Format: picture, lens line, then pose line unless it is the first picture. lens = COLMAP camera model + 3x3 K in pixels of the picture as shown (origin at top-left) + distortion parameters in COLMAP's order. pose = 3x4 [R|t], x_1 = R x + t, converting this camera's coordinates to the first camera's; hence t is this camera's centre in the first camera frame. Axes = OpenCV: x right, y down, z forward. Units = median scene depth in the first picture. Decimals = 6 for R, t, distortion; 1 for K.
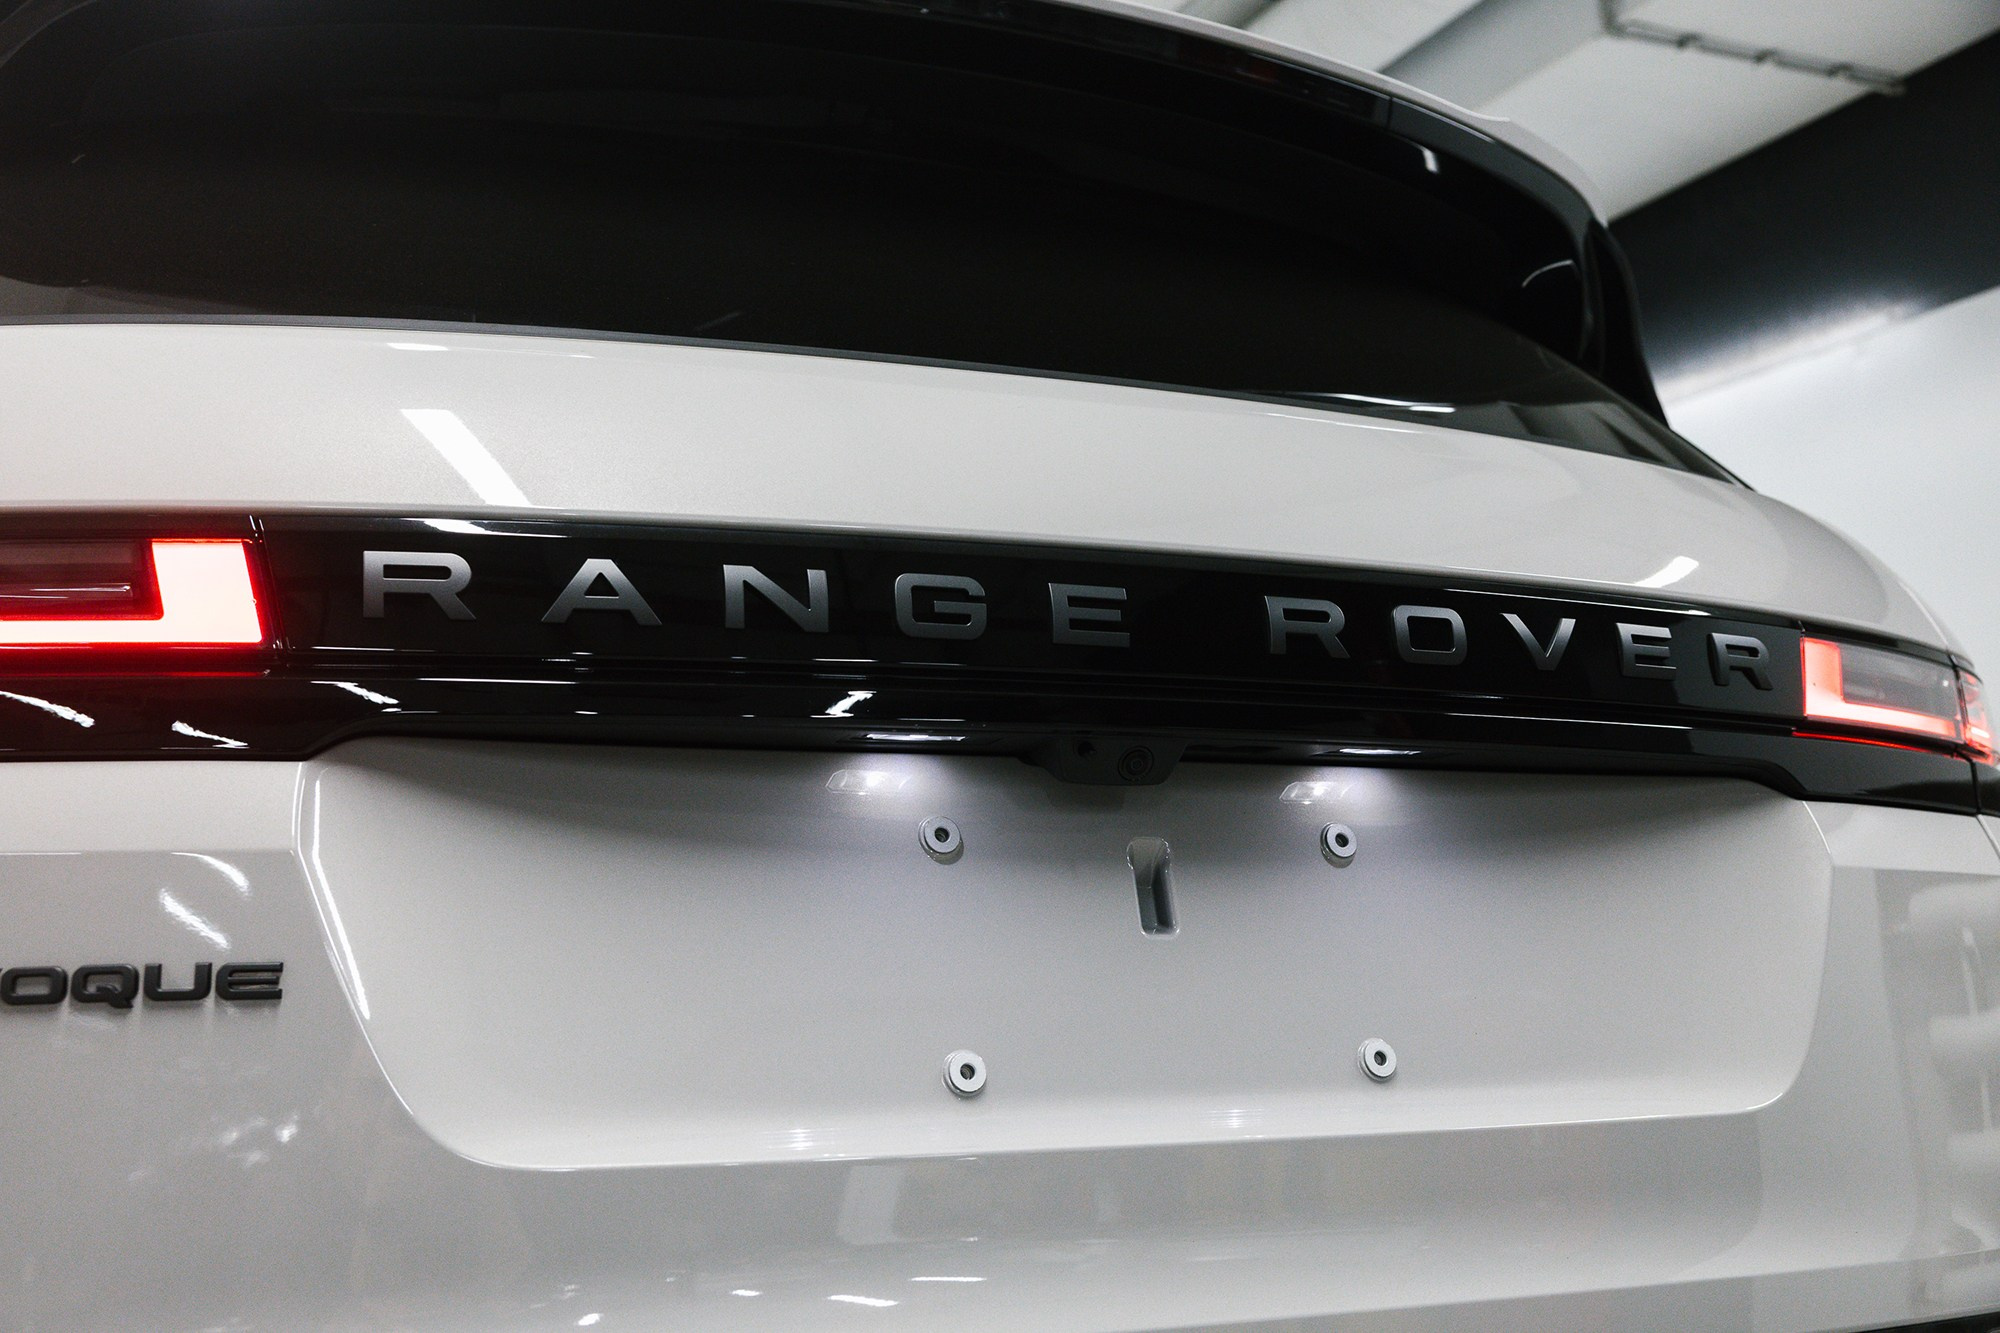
lens RADIAL K [[2193.2, 0, 1030.2], [0, 2193.2, 667.5], [0, 0, 1]] dist [-0.010293, 0.018311]
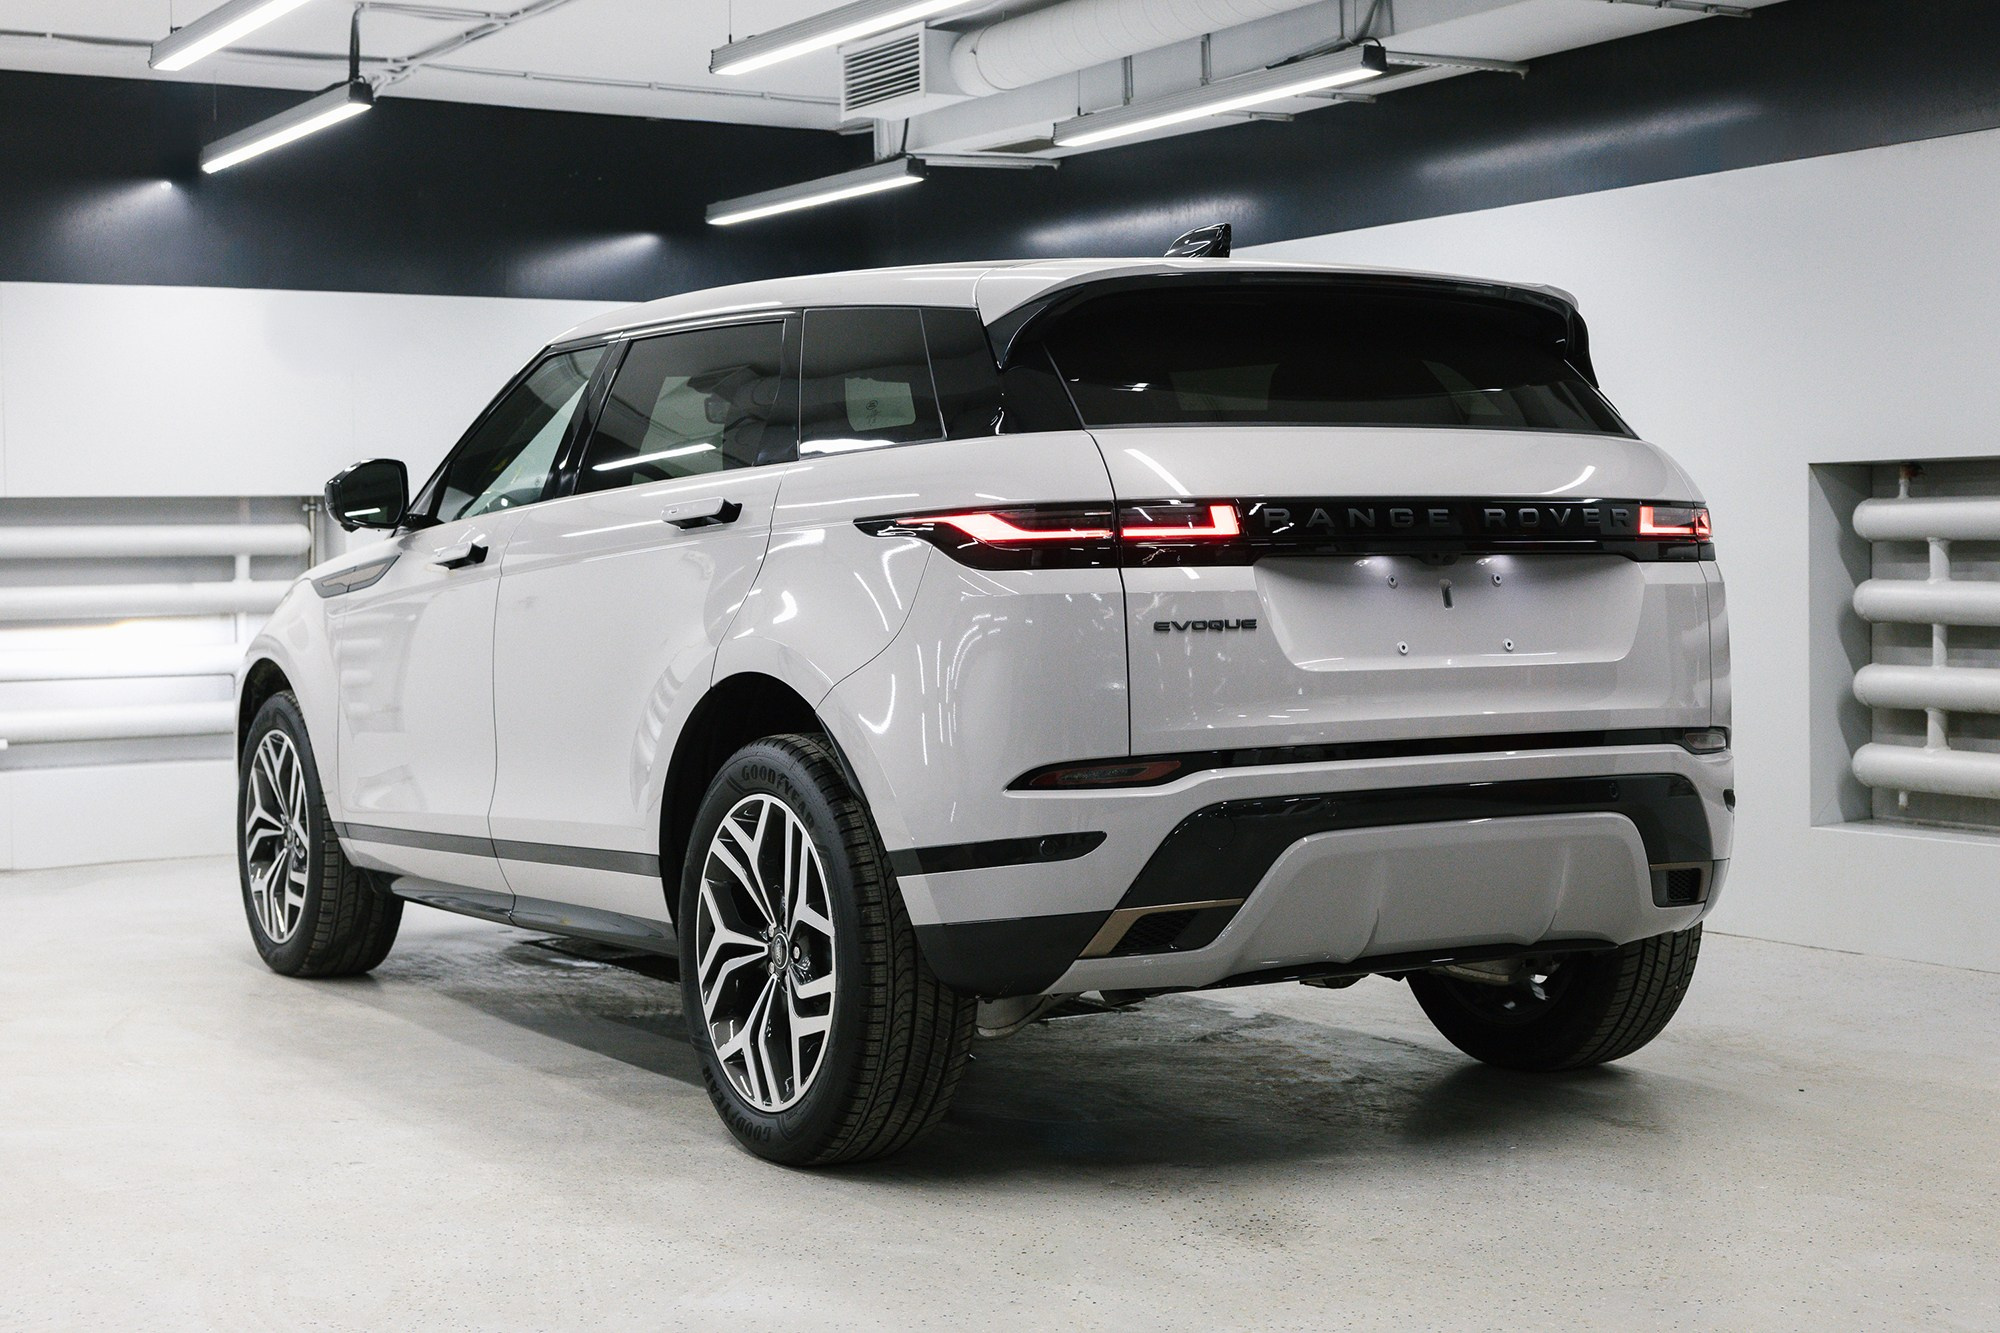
lens RADIAL K [[2745.5, 0, 1000.0], [0, 2745.5, 666.5], [0, 0, 1]] dist [-0.012849, -0.081705]
pose [[0.994758, 0.000561, 0.102258, -1.052349], [-0.018492, 0.984486, 0.174486, -0.510391], [-0.100574, -0.175462, 0.979335, -3.060084]]
